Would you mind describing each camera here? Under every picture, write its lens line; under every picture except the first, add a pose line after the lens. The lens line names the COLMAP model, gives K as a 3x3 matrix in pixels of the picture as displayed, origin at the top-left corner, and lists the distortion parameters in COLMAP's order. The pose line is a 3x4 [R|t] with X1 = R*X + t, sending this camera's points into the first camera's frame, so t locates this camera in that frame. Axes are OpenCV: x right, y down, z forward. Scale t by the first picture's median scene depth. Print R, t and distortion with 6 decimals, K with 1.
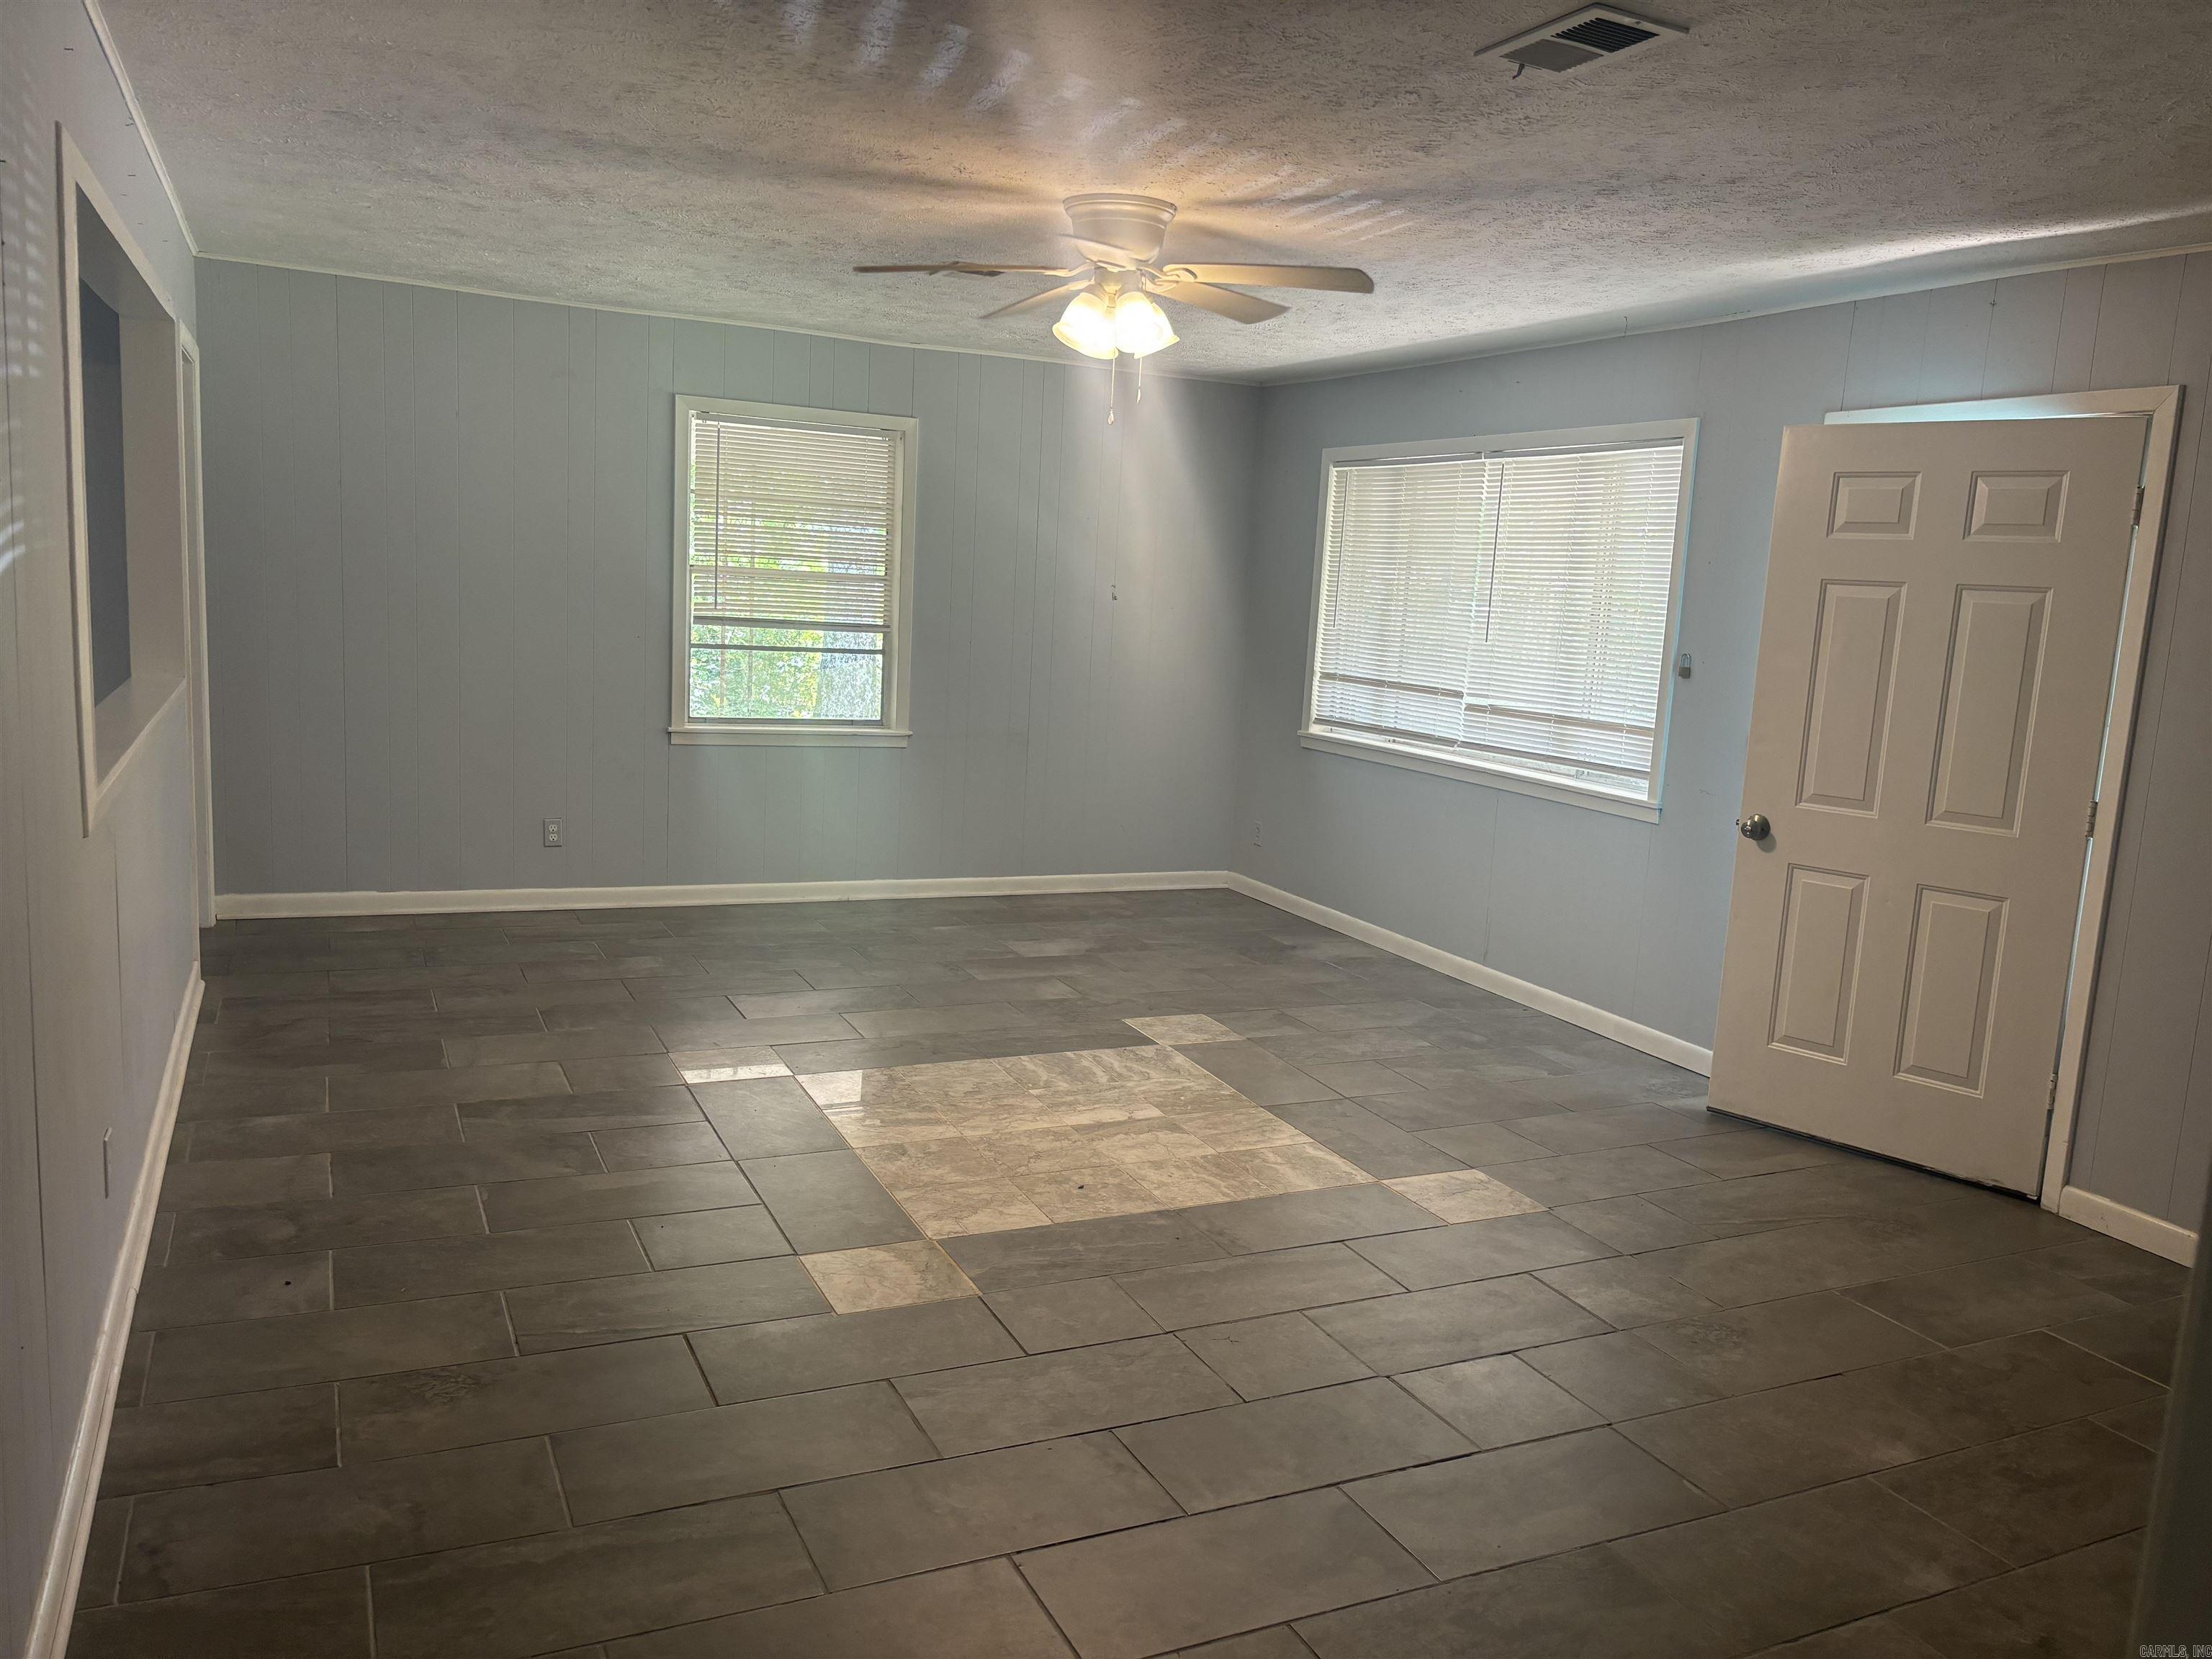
lens RADIAL K [[1658.1, 0, 1106.0], [0, 1658.1, 829.5], [0, 0, 1]] dist [0.122318, -0.208803]
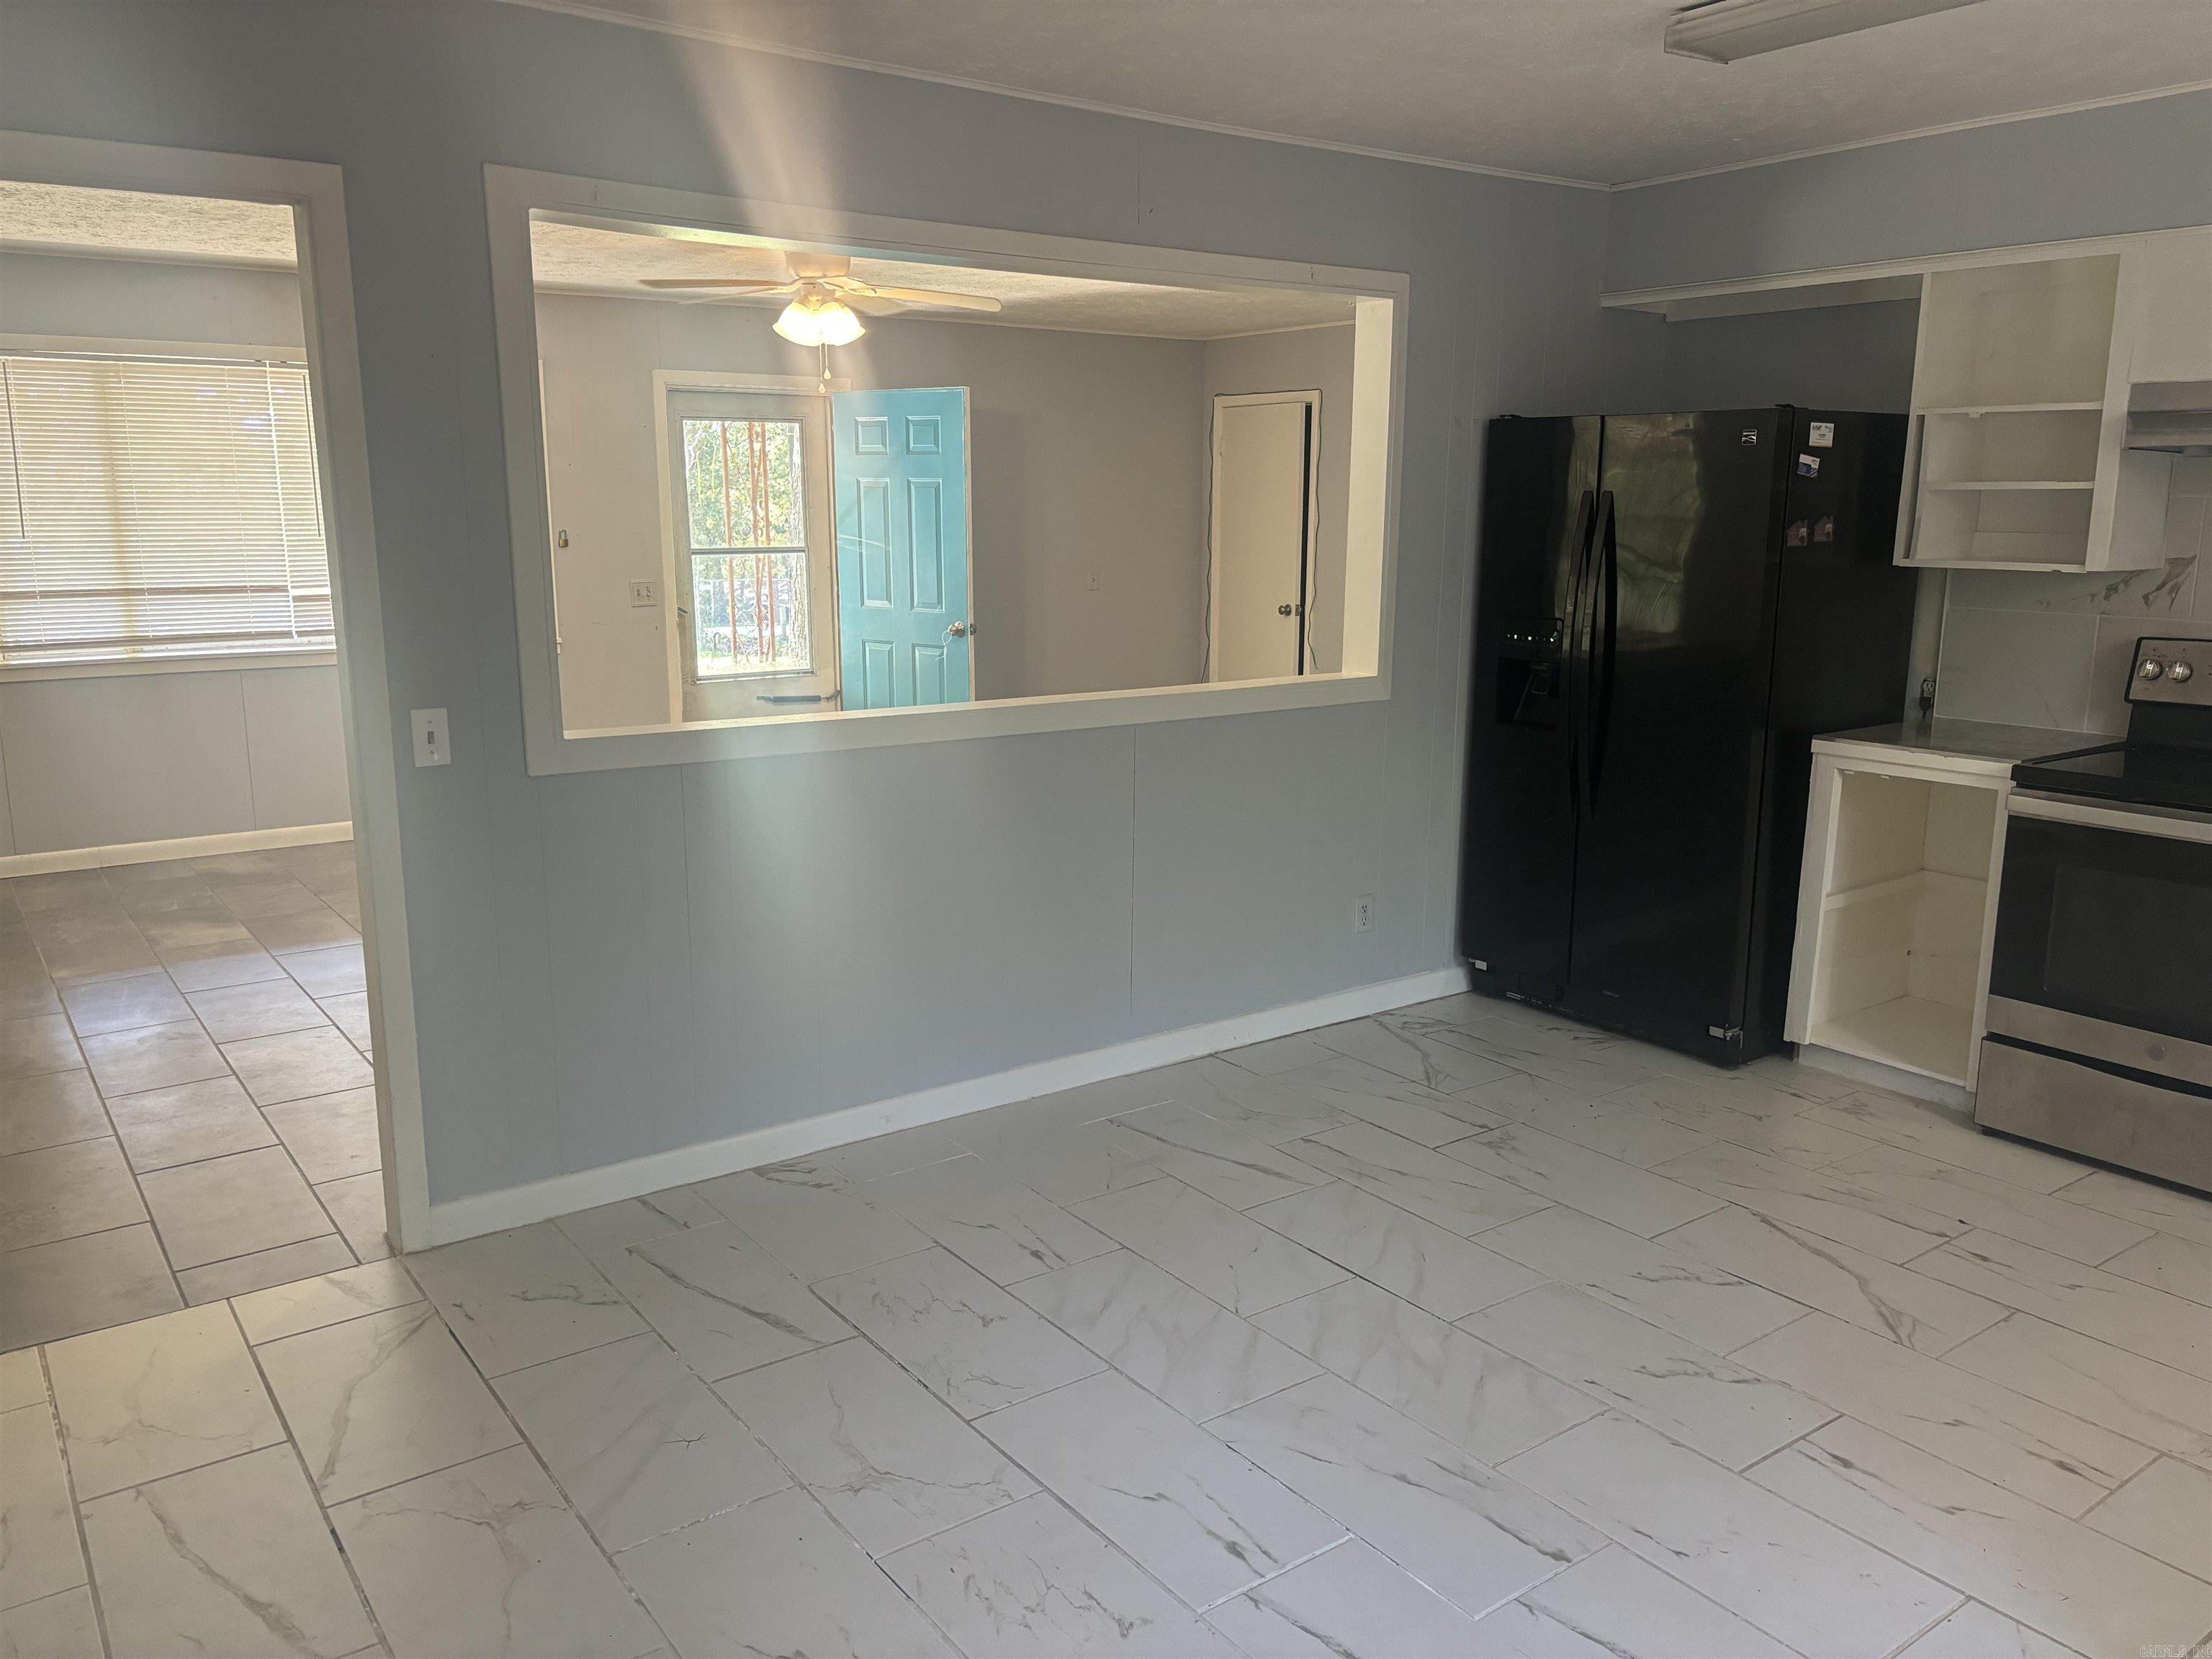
lens RADIAL K [[1649.7, 0, 1112.3], [0, 1649.7, 853.3], [0, 0, 1]] dist [0.047303, -0.066683]
pose [[-0.195852, -0.261246, 0.945195, -1.282778], [0.132967, 0.947885, 0.289541, -0.213614], [-0.971577, 0.182386, -0.150908, 0.908756]]
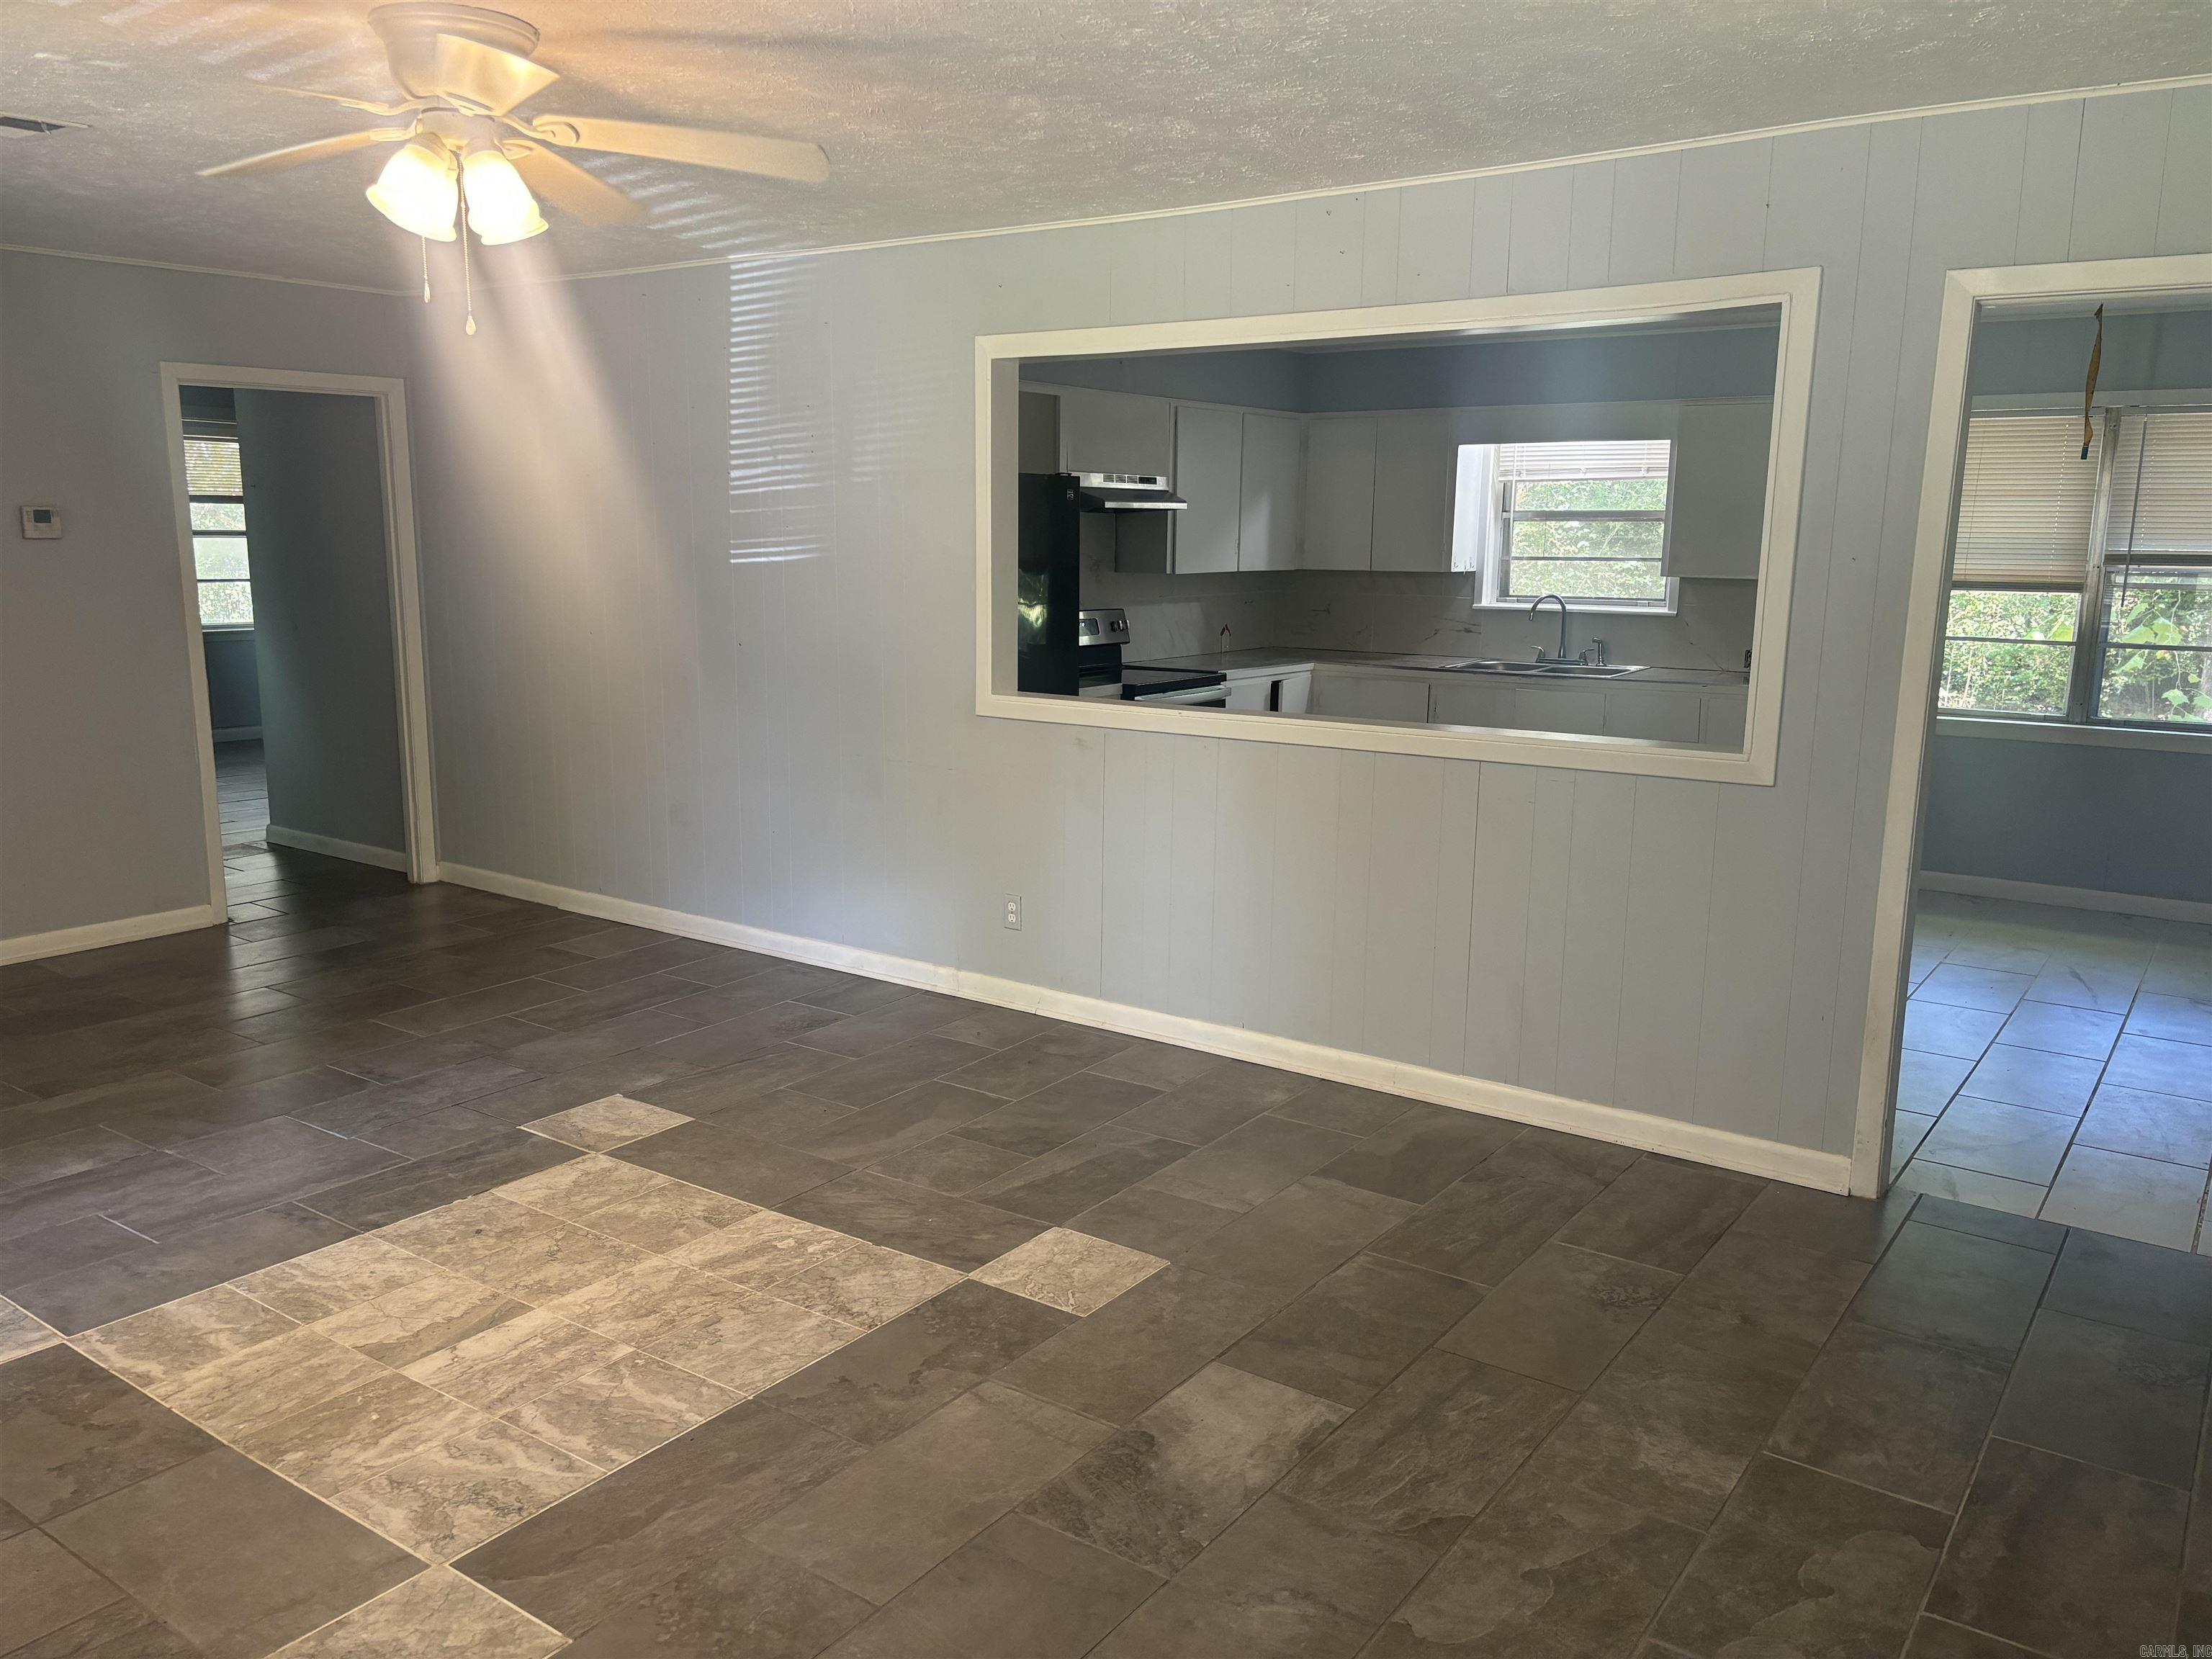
lens RADIAL K [[1673.3, 0, 1106.0], [0, 1673.3, 829.5], [0, 0, 1]] dist [0.034126, 0.000819]
pose [[-0.871153, 0.022702, -0.490486, 0.110654], [-0.131615, 0.951579, 0.277804, -0.243108], [0.473043, 0.306565, -0.825983, 1.566899]]
